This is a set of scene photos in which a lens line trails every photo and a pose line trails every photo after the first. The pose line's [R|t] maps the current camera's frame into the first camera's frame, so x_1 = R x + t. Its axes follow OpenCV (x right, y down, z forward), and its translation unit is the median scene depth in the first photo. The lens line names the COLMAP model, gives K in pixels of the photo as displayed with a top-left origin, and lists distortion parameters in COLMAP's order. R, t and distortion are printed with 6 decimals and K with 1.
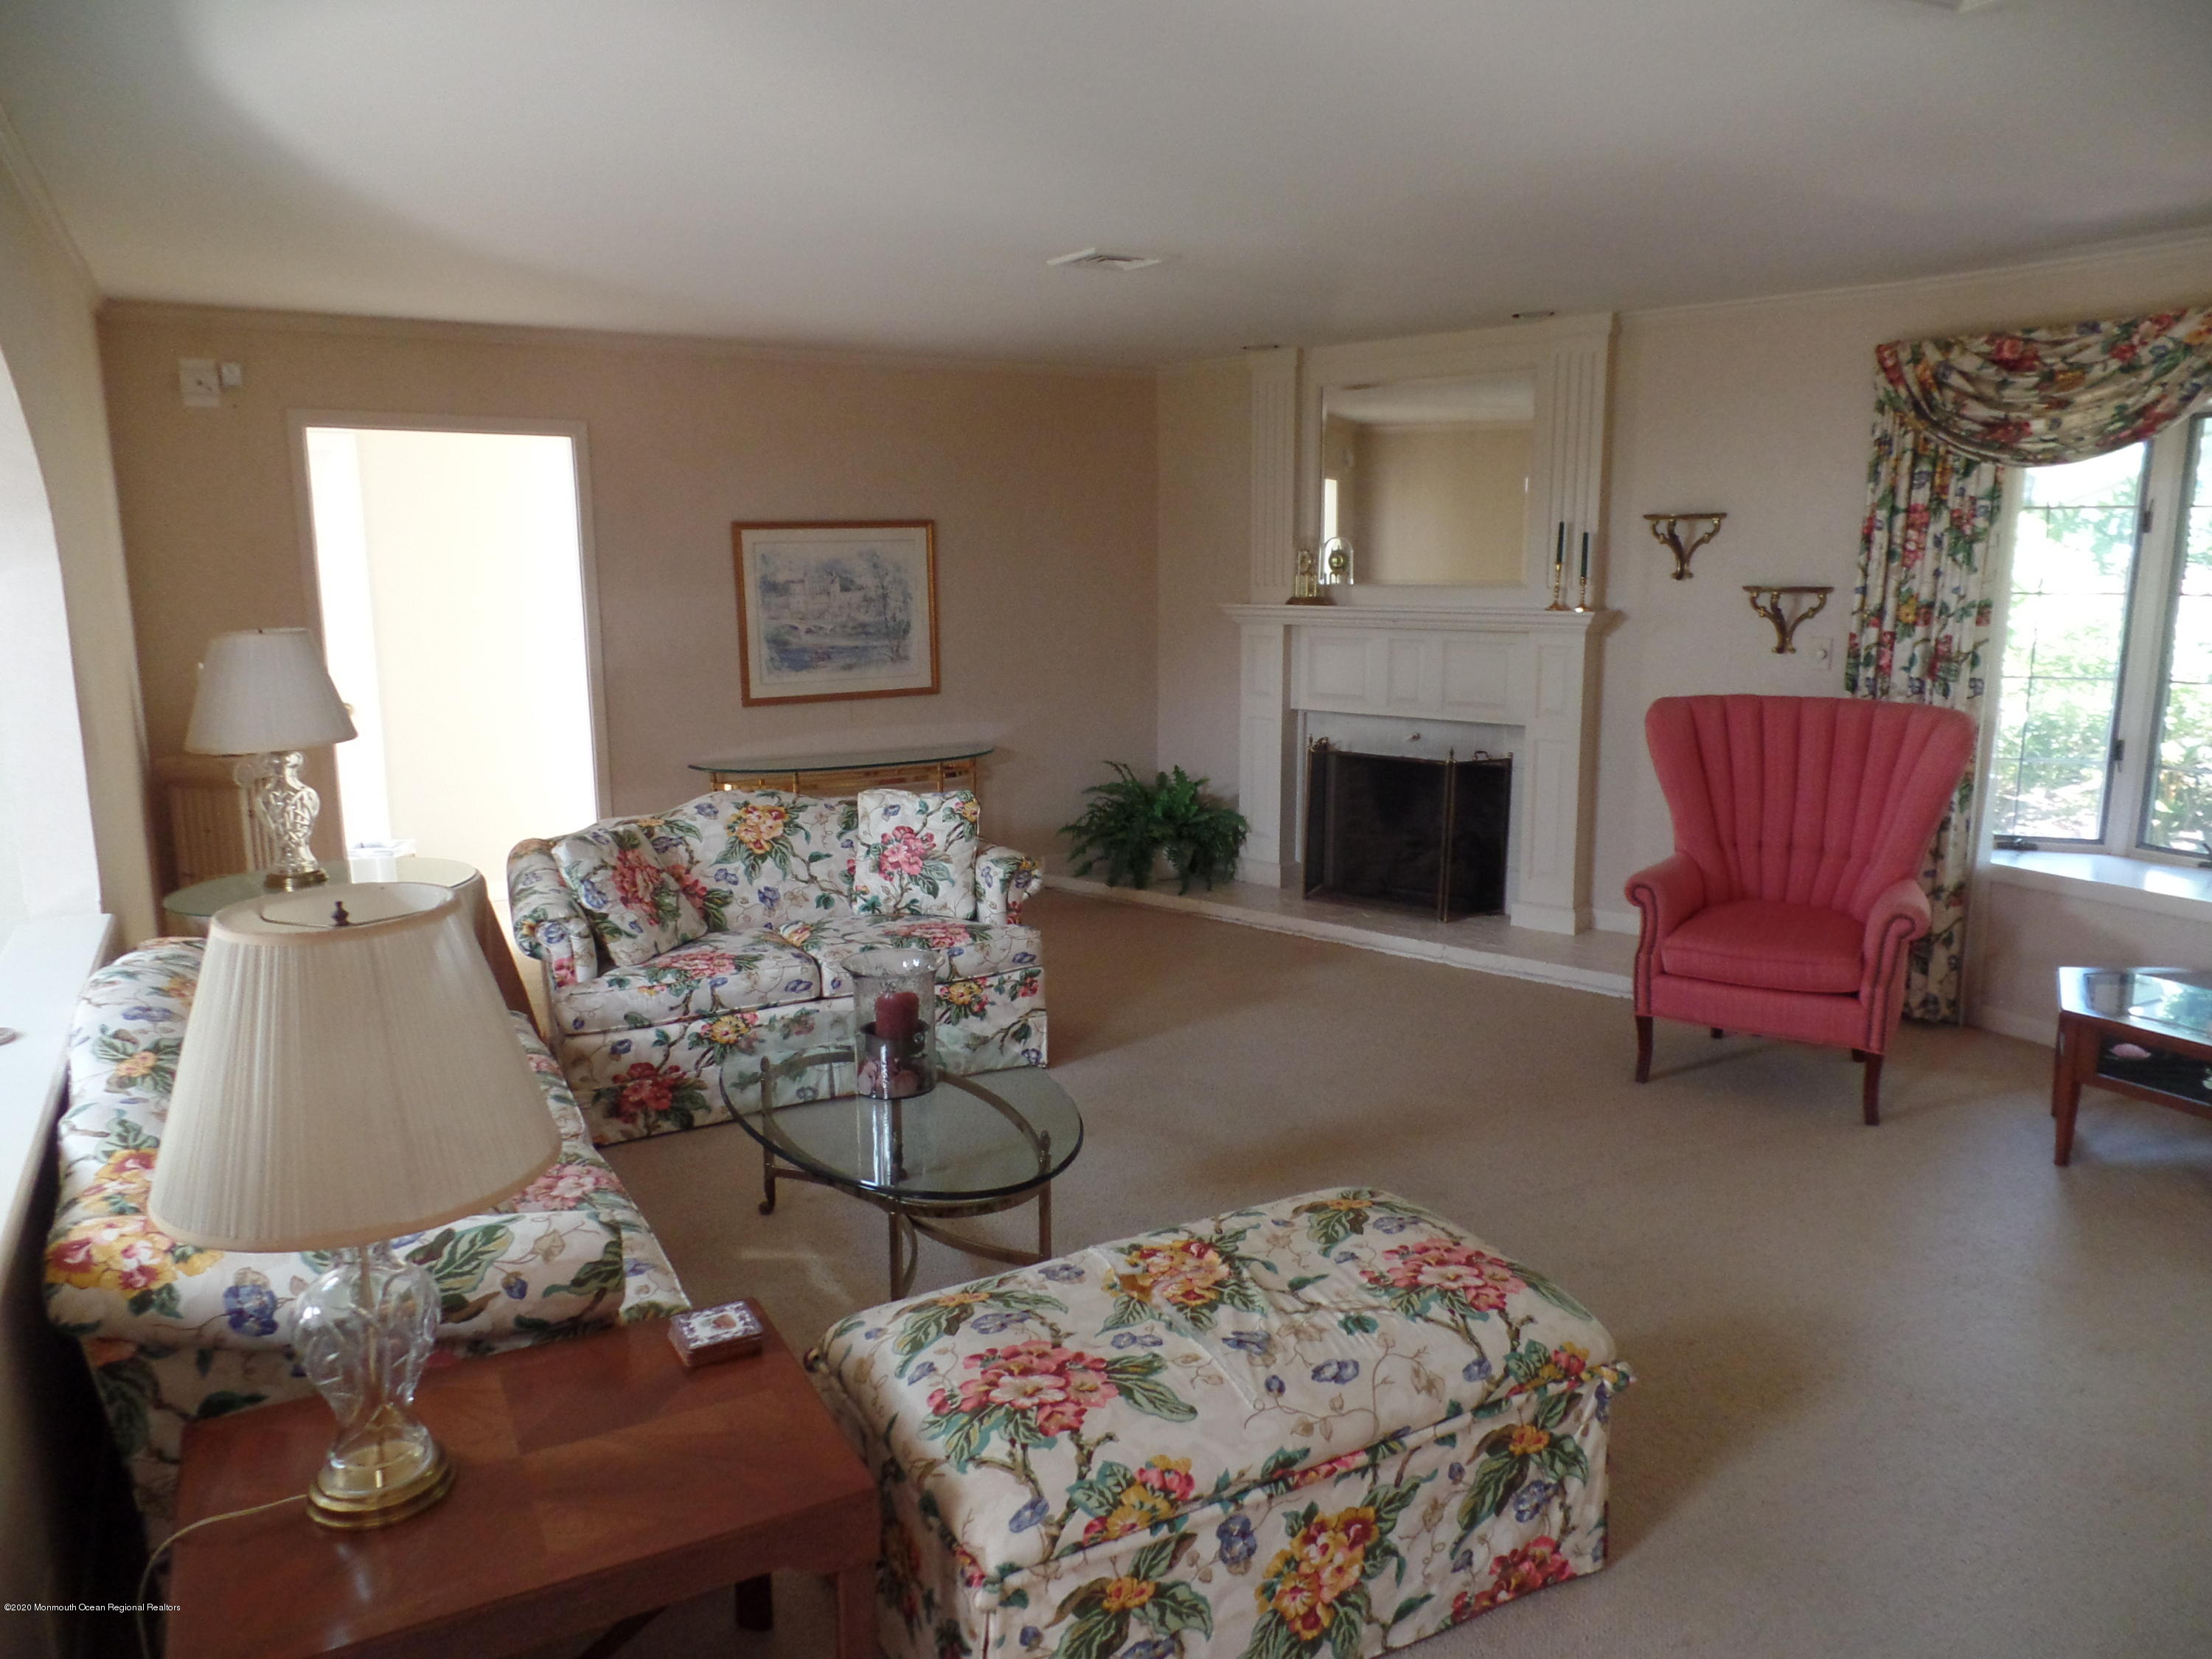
lens RADIAL K [[1544.5, 0, 1106.0], [0, 1544.5, 829.5], [0, 0, 1]] dist [0.004622, 0.003326]
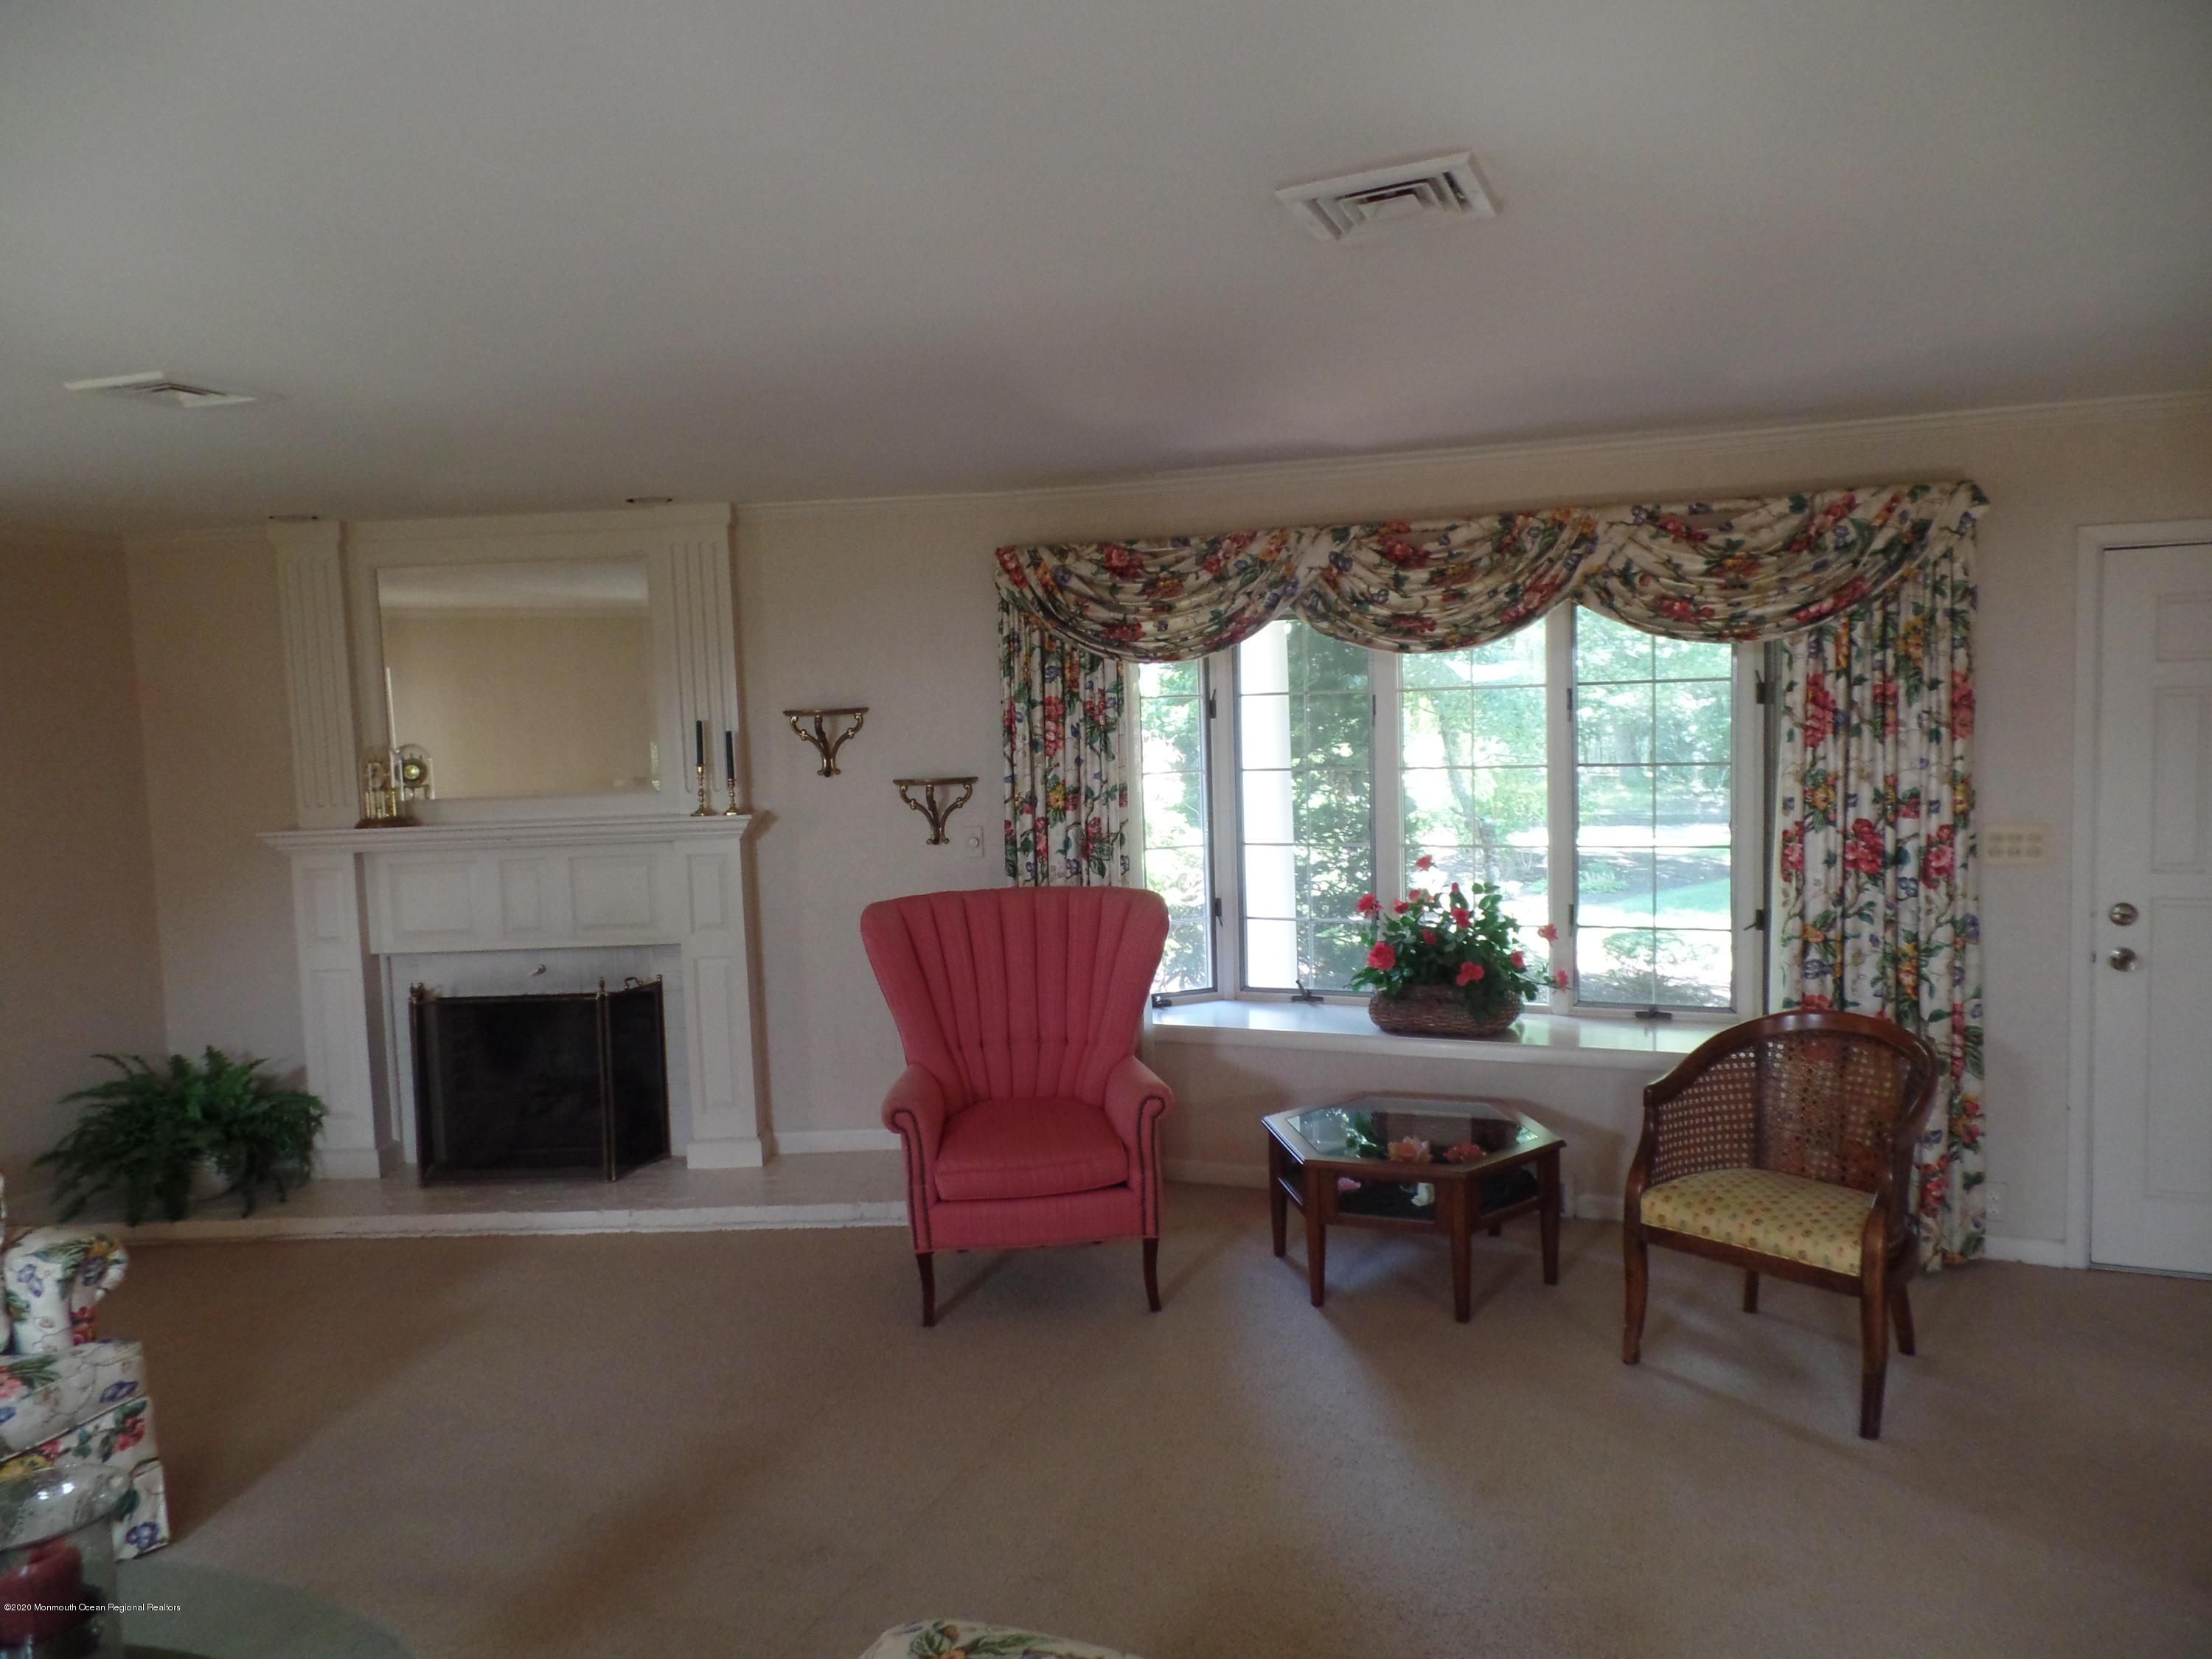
lens RADIAL K [[1544.5, 0, 1106.0], [0, 1544.5, 829.5], [0, 0, 1]] dist [0.004622, 0.003326]
pose [[0.778362, -0.072628, 0.623600, -0.110030], [0.143821, 0.987499, -0.064504, -0.047180], [-0.611120, 0.139894, 0.779078, 0.166778]]
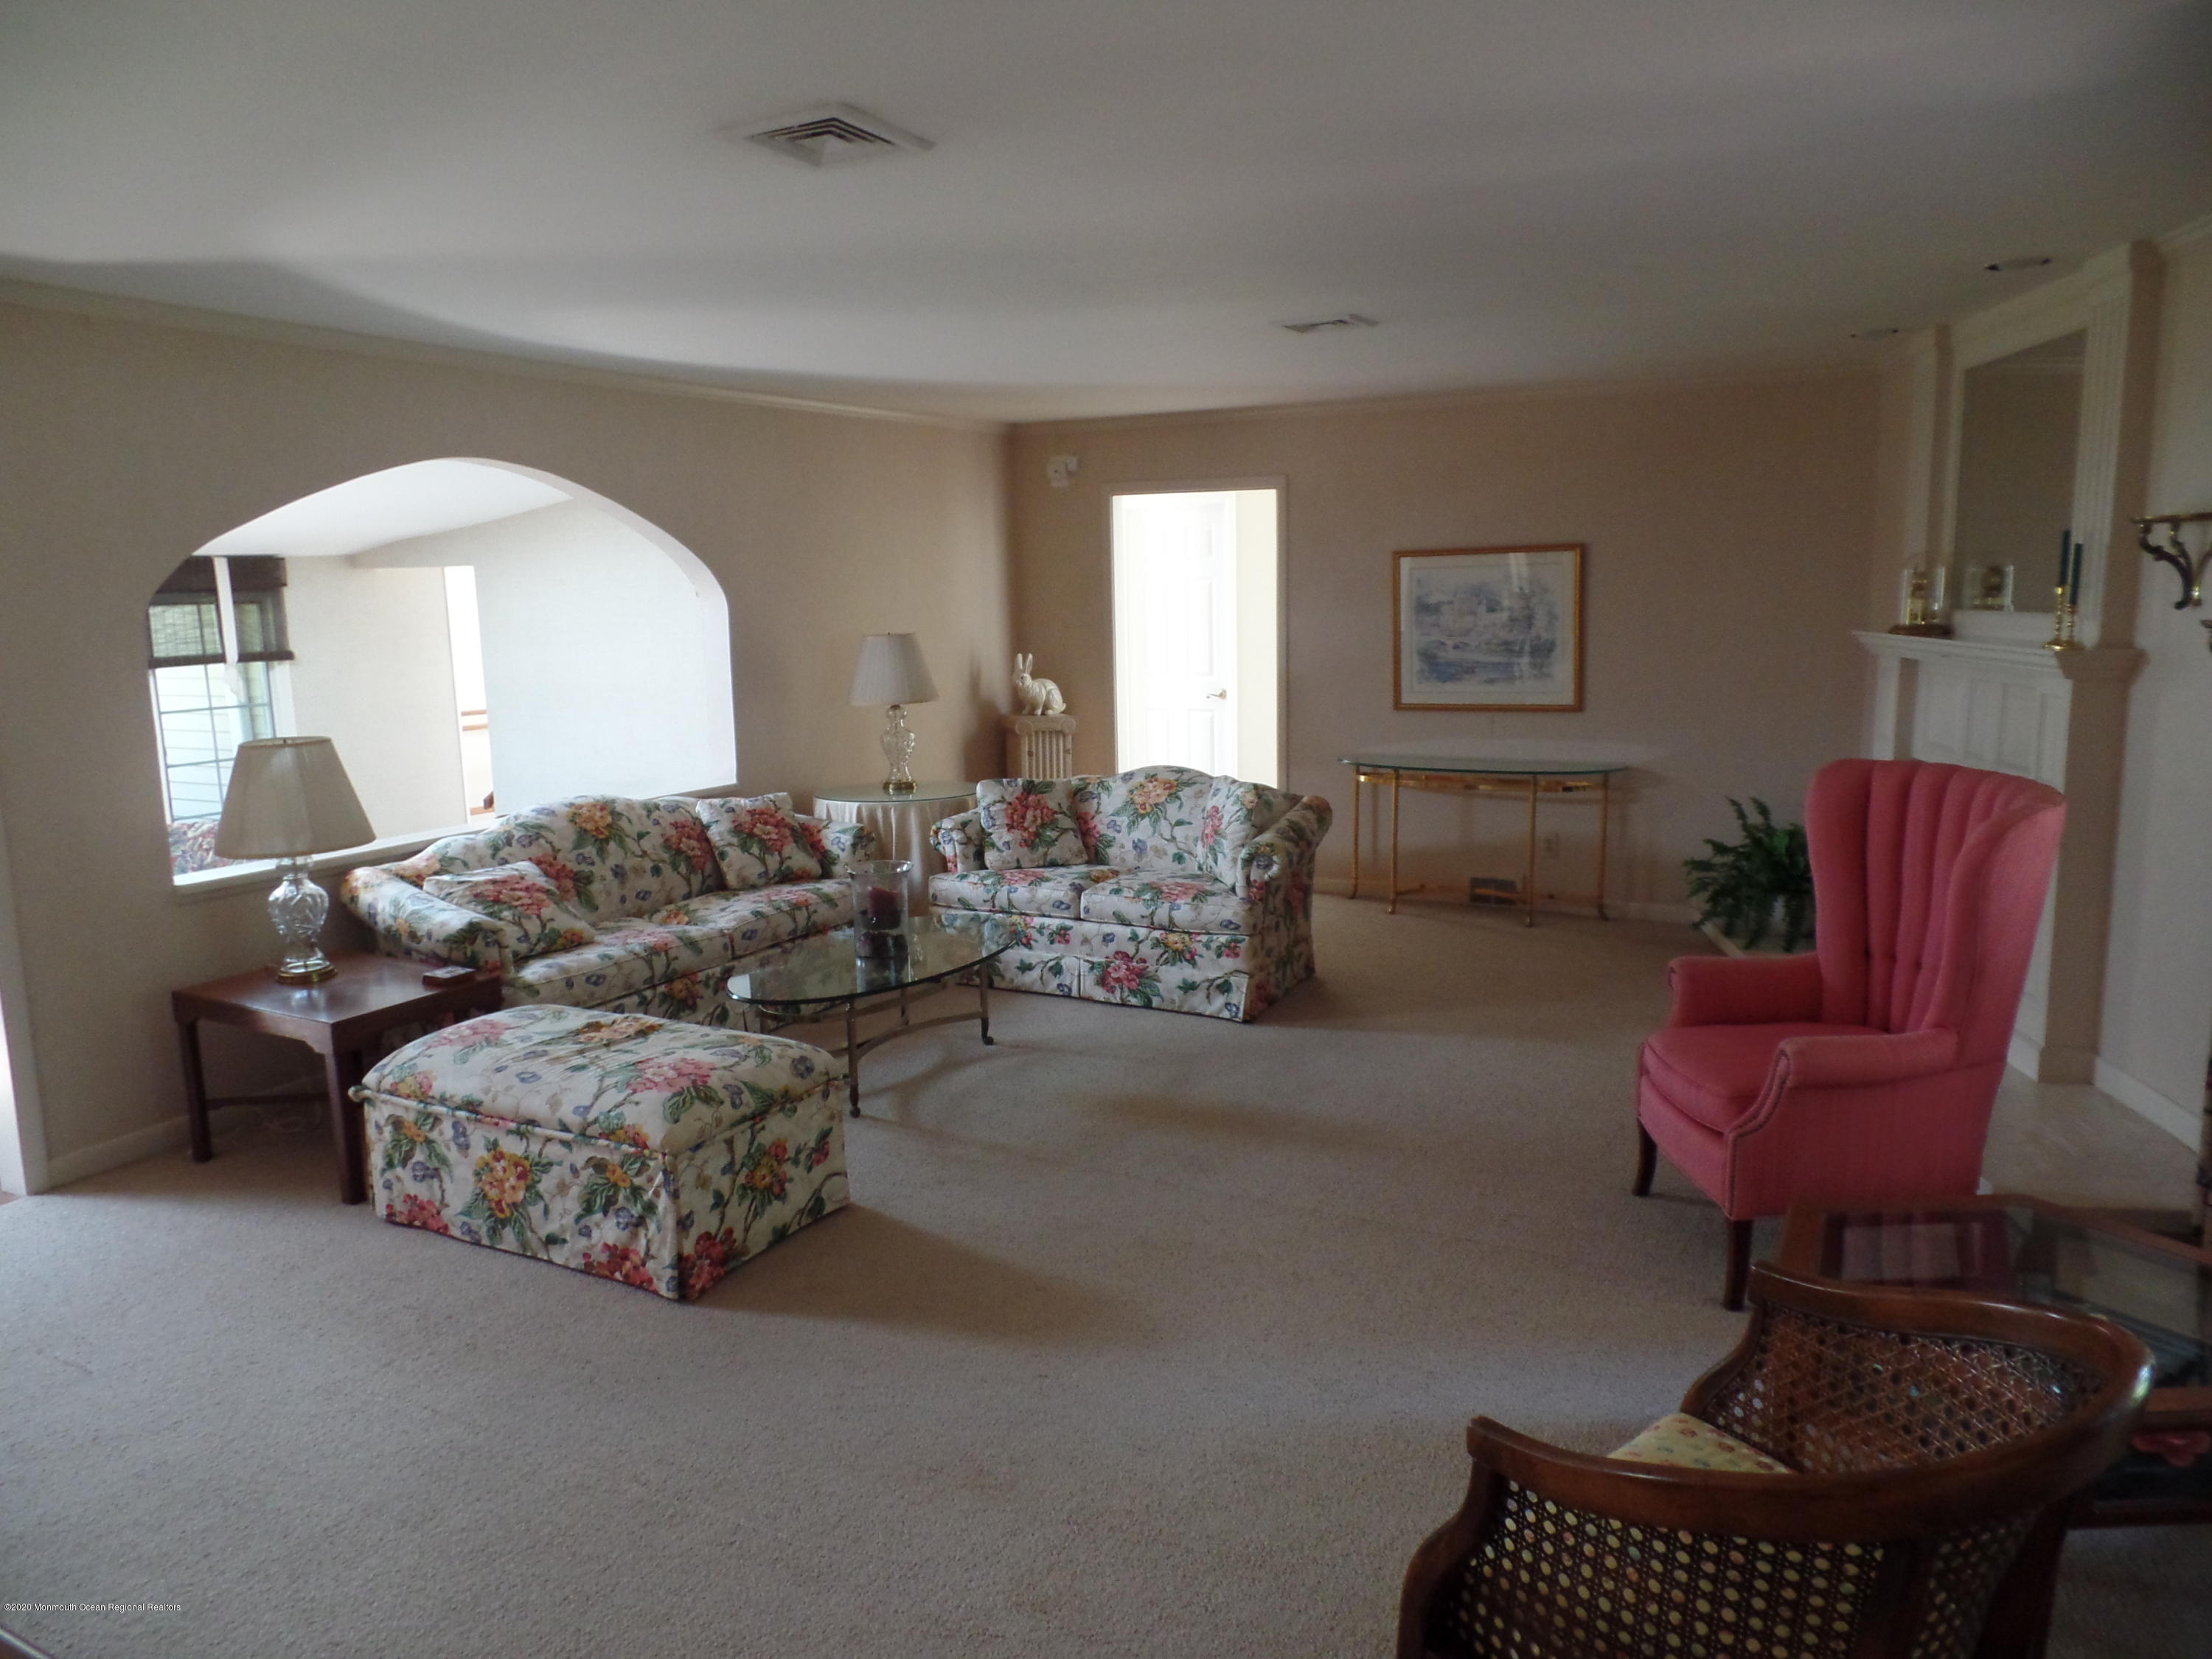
lens RADIAL K [[1546.9, 0, 1106.0], [0, 1546.9, 829.5], [0, 0, 1]] dist [-0.002219, 0.001632]
pose [[0.541047, 0.130114, -0.830866, 0.794375], [-0.133060, 0.988759, 0.068194, -0.052467], [0.830400, 0.073659, 0.552278, 0.236172]]
